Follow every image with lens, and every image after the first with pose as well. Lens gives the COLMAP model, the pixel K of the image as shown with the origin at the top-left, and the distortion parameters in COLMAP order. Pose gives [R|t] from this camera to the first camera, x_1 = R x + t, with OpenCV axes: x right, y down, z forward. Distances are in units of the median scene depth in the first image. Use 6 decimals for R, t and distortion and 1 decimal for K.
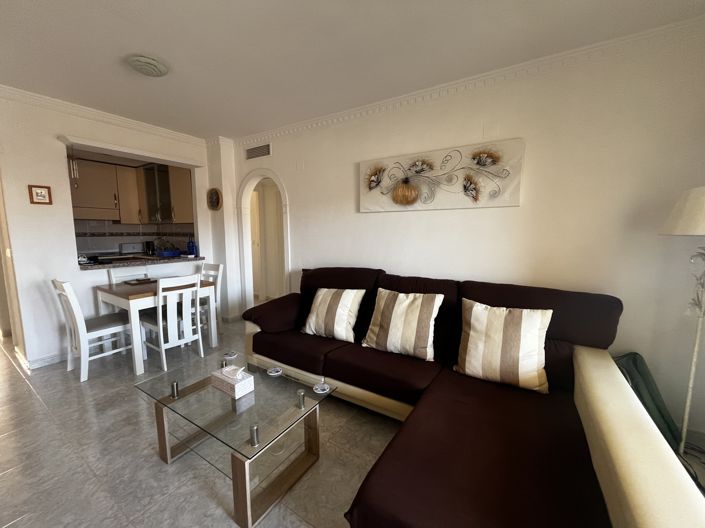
lens RADIAL K [[283.0, 0, 350.4], [0, 283.0, 262.4], [0, 0, 1]] dist [-0.003690, -0.000977]
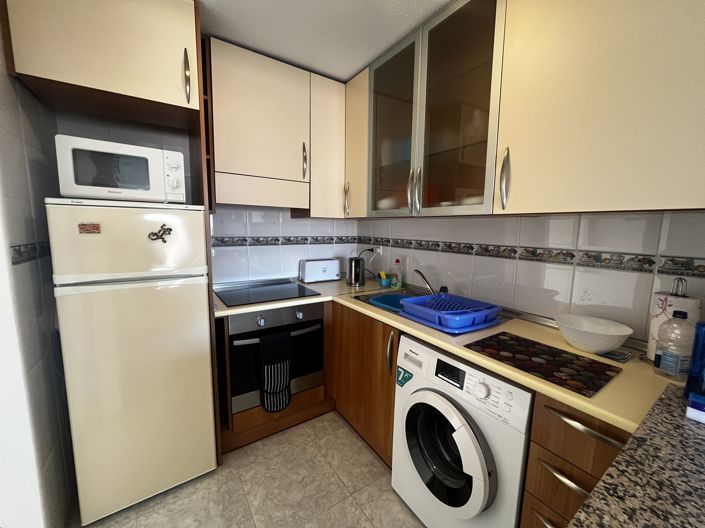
lens RADIAL K [[283.0, 0, 354.5], [0, 283.0, 263.0], [0, 0, 1]] dist [-0.003690, -0.000977]
pose [[0.921331, 0.058197, -0.384399, -0.554183], [-0.056232, 0.998284, 0.016360, -0.075079], [0.384692, 0.006542, 0.923022, 0.600990]]
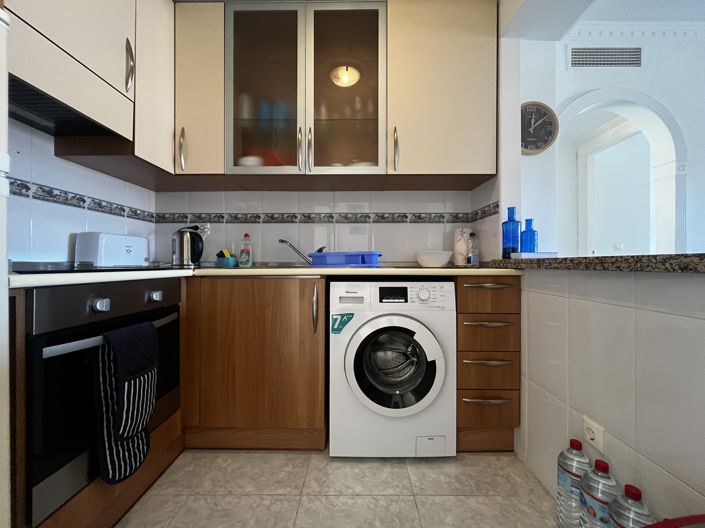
lens RADIAL K [[283.0, 0, 354.8], [0, 283.0, 263.2], [0, 0, 1]] dist [-0.003690, -0.000977]
pose [[0.838800, -0.003083, 0.544431, -0.740409], [0.066300, 0.993120, -0.096524, 0.006407], [-0.540388, 0.117060, 0.833233, 0.634320]]
